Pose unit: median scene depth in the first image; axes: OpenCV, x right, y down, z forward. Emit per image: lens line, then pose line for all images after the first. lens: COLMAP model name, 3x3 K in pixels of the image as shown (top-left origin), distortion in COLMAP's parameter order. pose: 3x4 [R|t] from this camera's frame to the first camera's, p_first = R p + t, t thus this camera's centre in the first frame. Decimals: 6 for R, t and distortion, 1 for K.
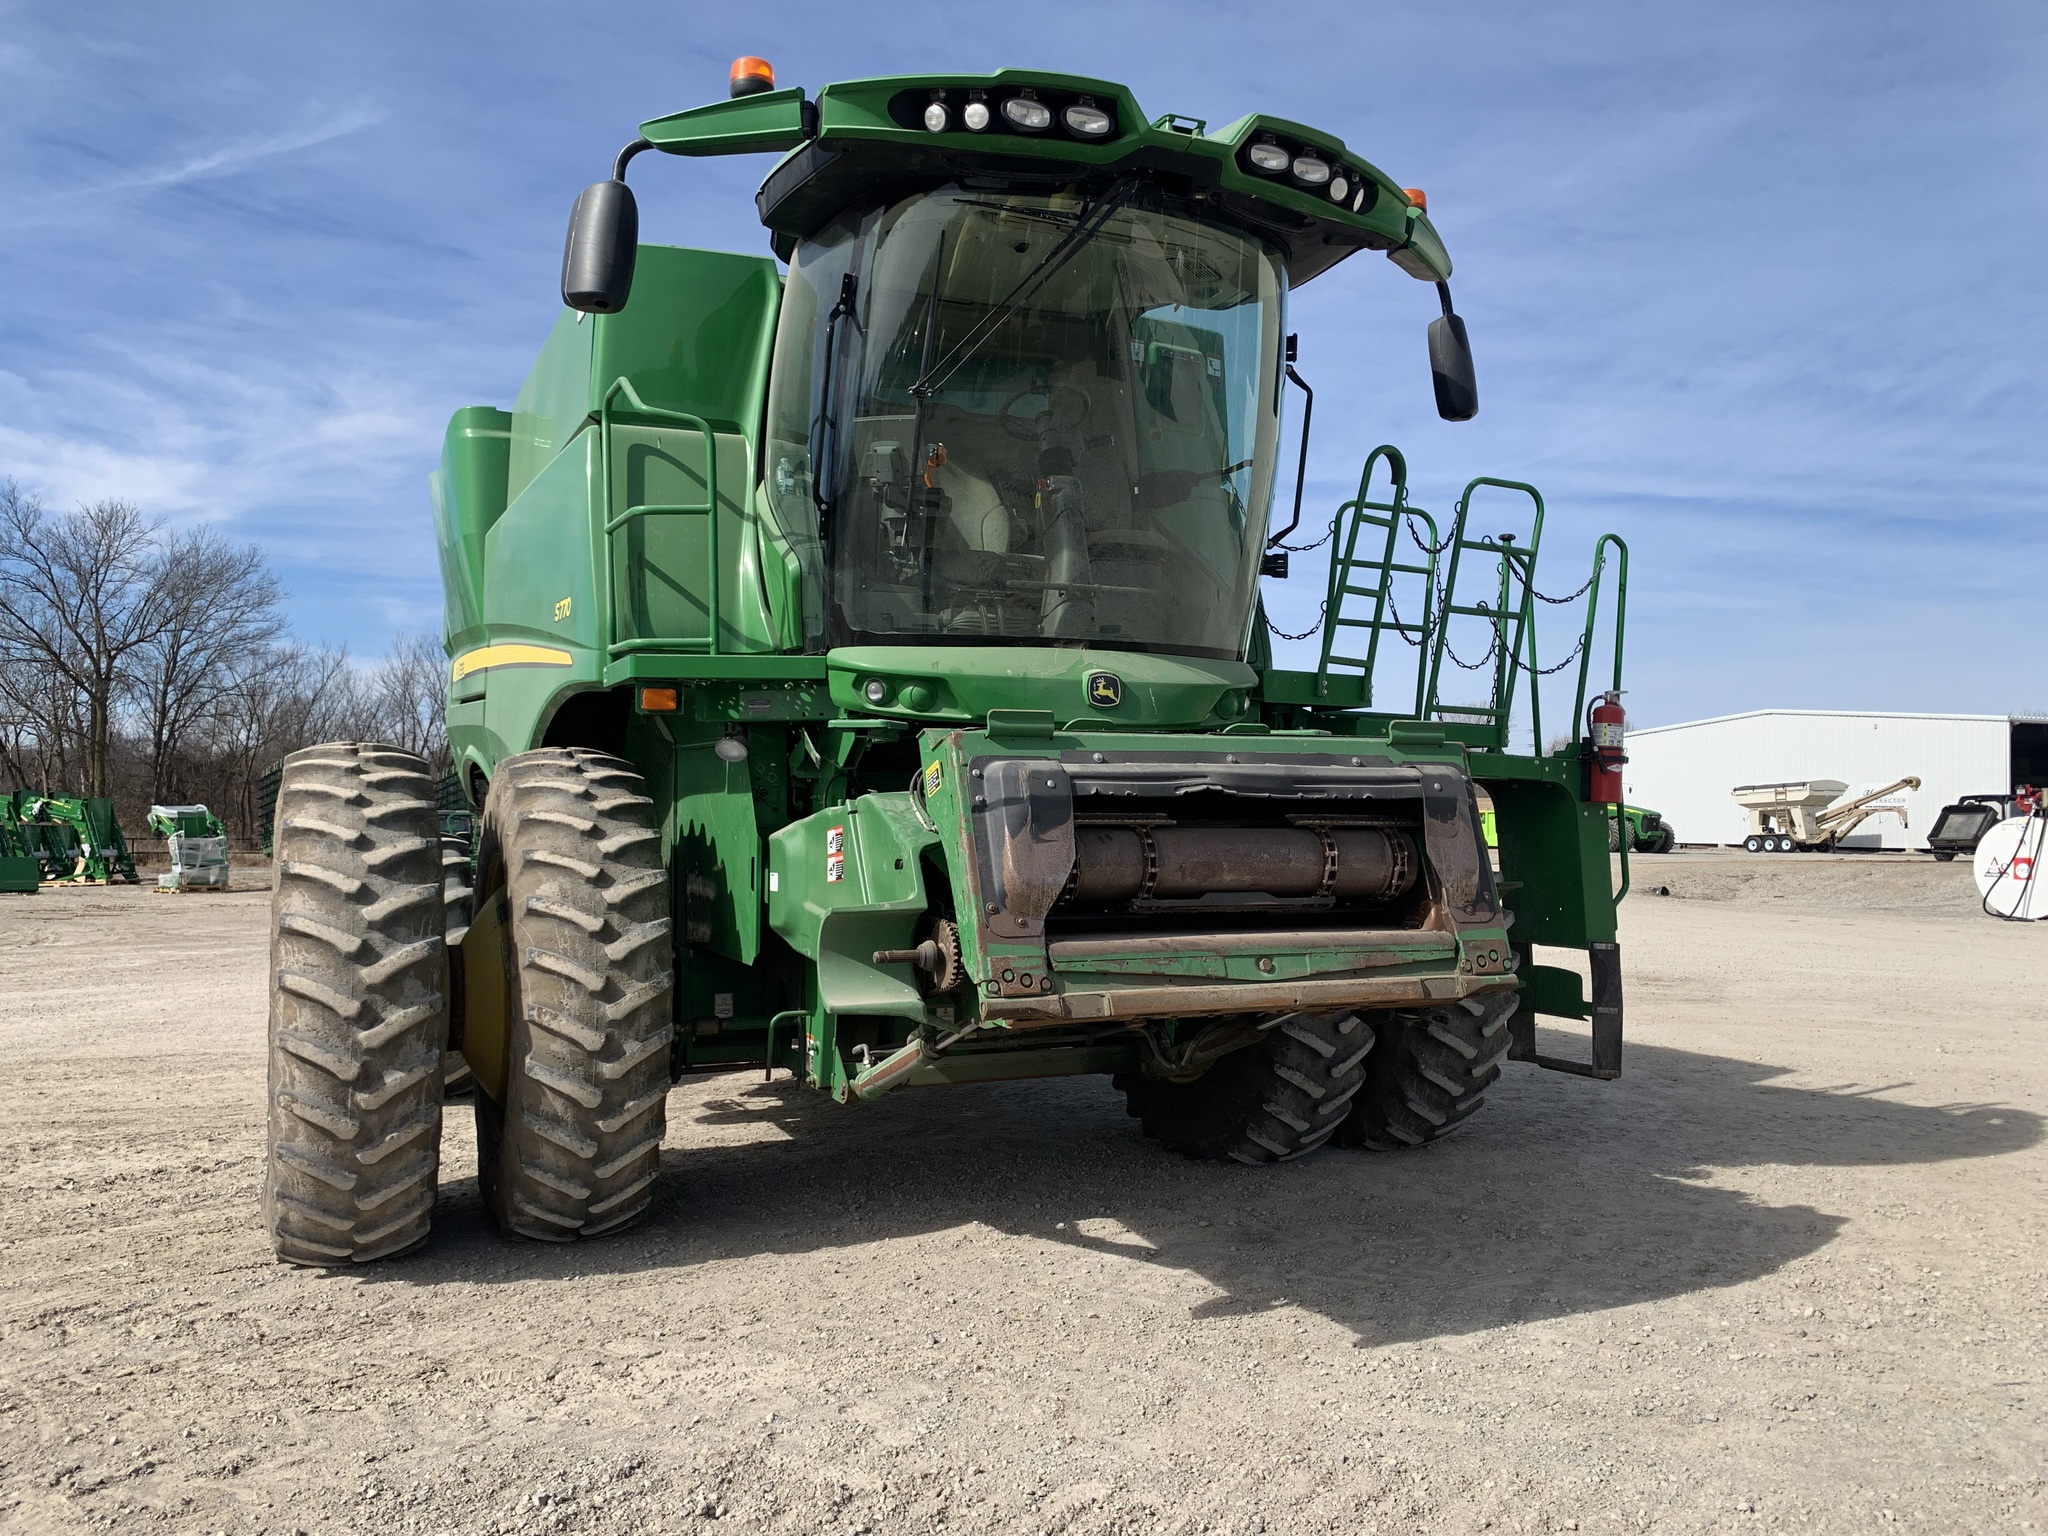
lens RADIAL K [[1568.9, 0, 1019.4], [0, 1568.9, 771.8], [0, 0, 1]] dist [0.039068, -0.058623]
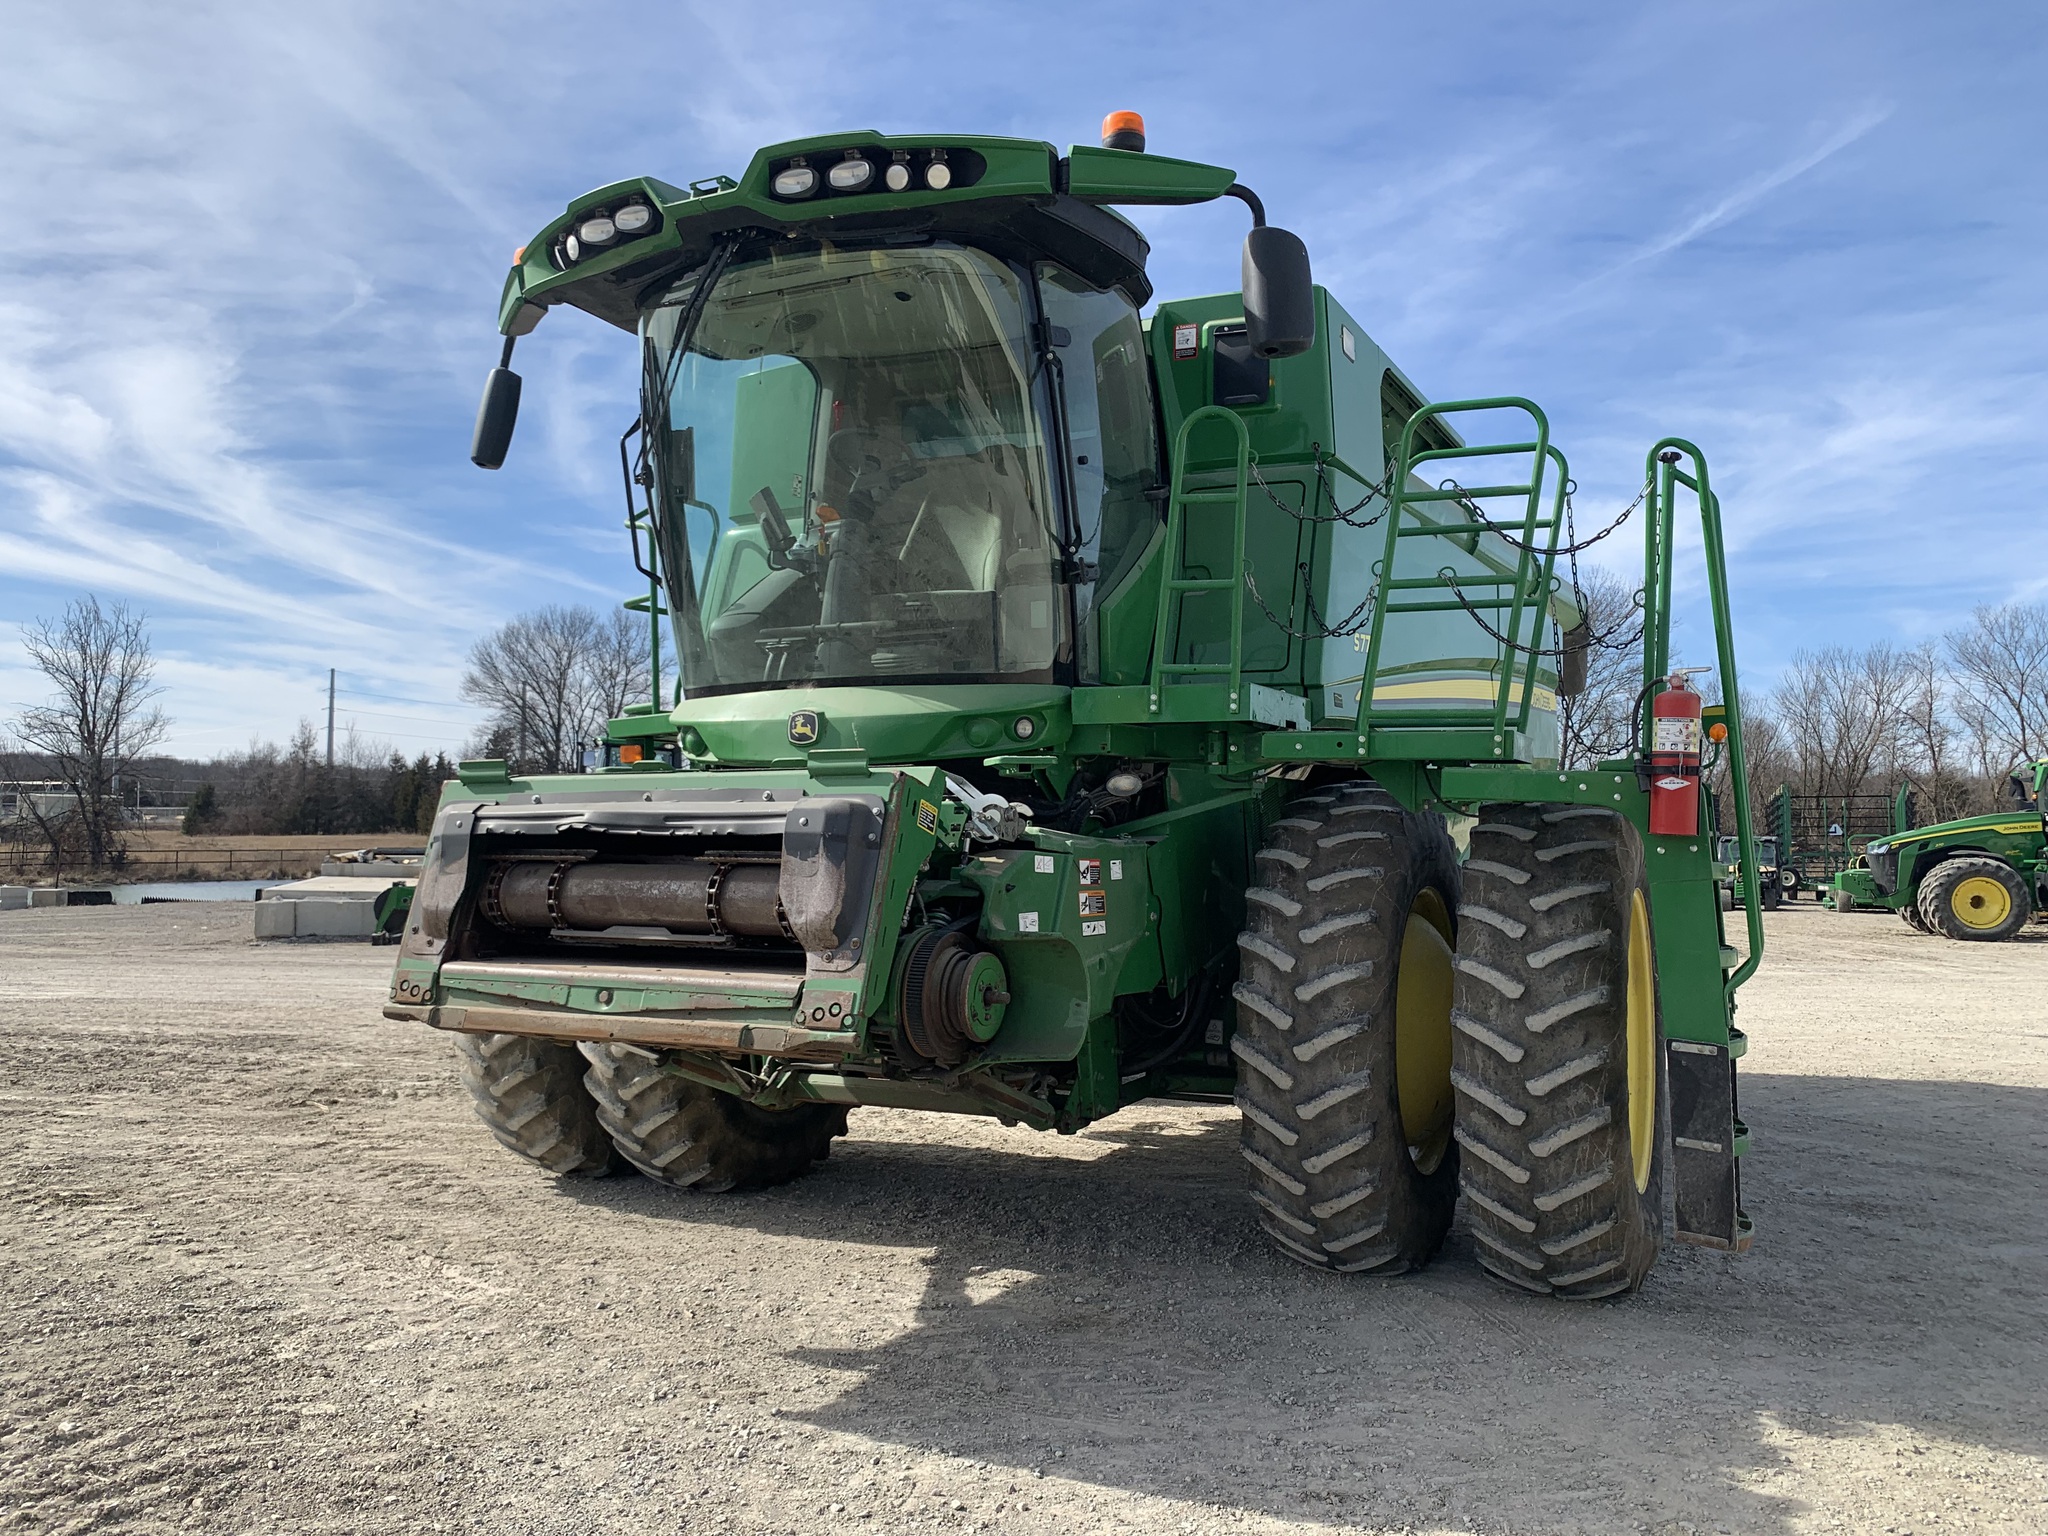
lens RADIAL K [[1568.9, 0, 1024.9], [0, 1568.9, 773.4], [0, 0, 1]] dist [0.039068, -0.058623]
pose [[0.627193, -0.031652, -0.778221, 0.958273], [0.019651, 0.999499, -0.024814, 0.006088], [0.778616, 0.000271, 0.627501, 0.473475]]
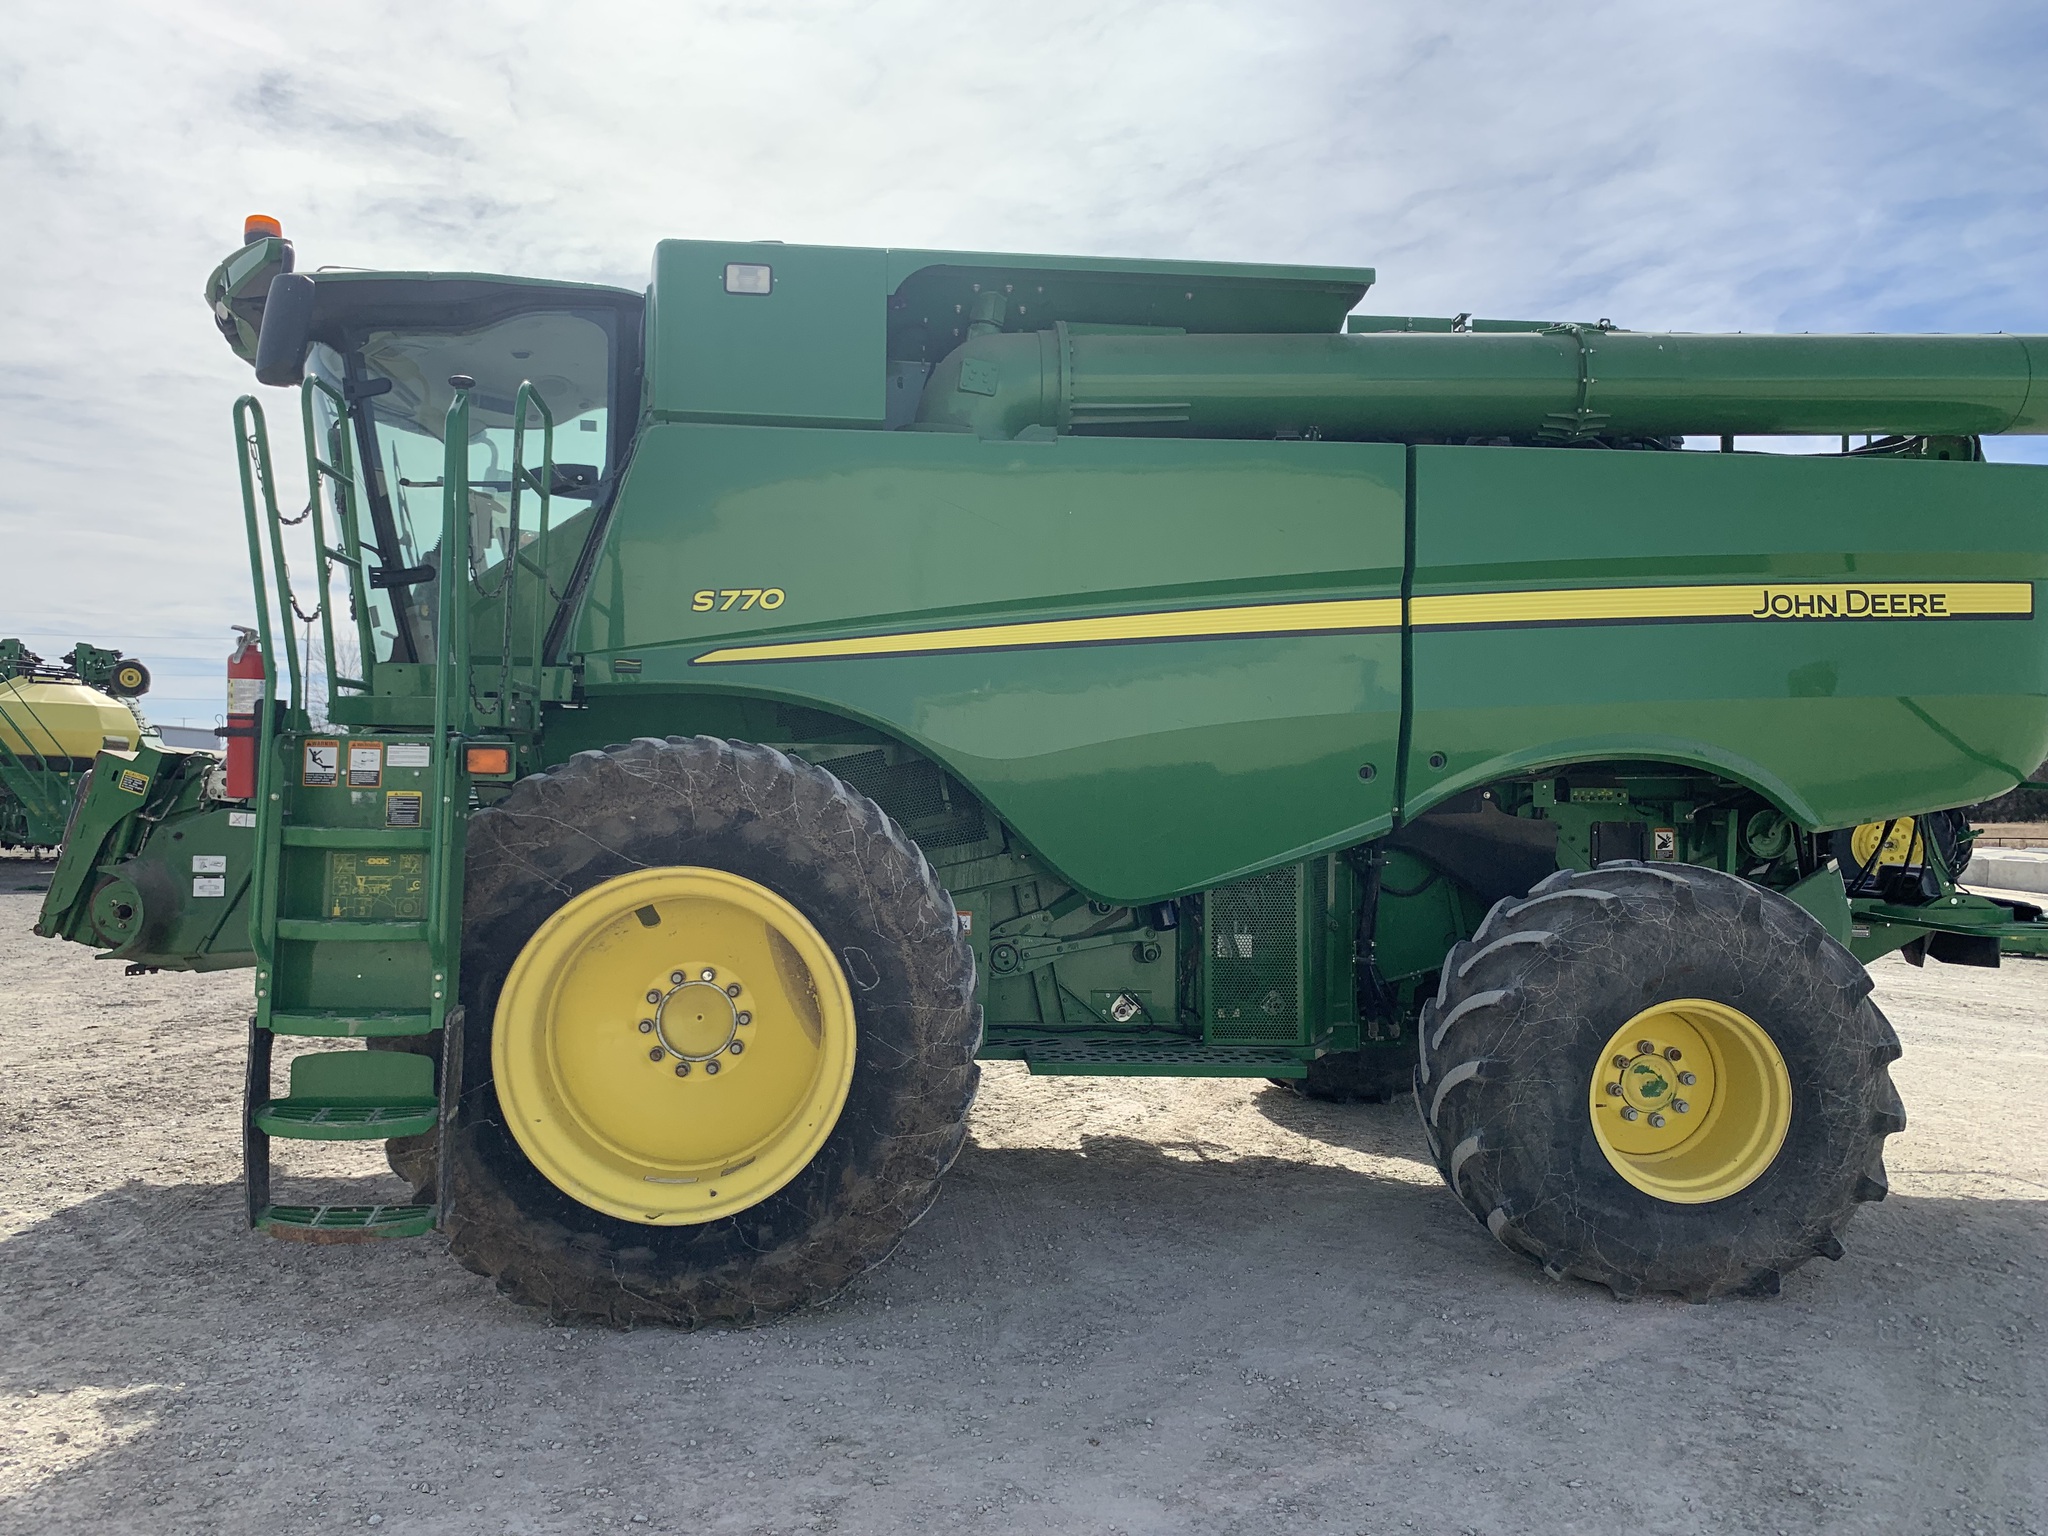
lens RADIAL K [[1568.9, 0, 1008.9], [0, 1568.9, 766.4], [0, 0, 1]] dist [0.039068, -0.058623]
pose [[-0.334326, -0.031763, -0.941922, 1.182614], [0.005826, 0.999343, -0.035767, 0.043503], [0.942439, -0.017445, -0.333921, 2.014237]]
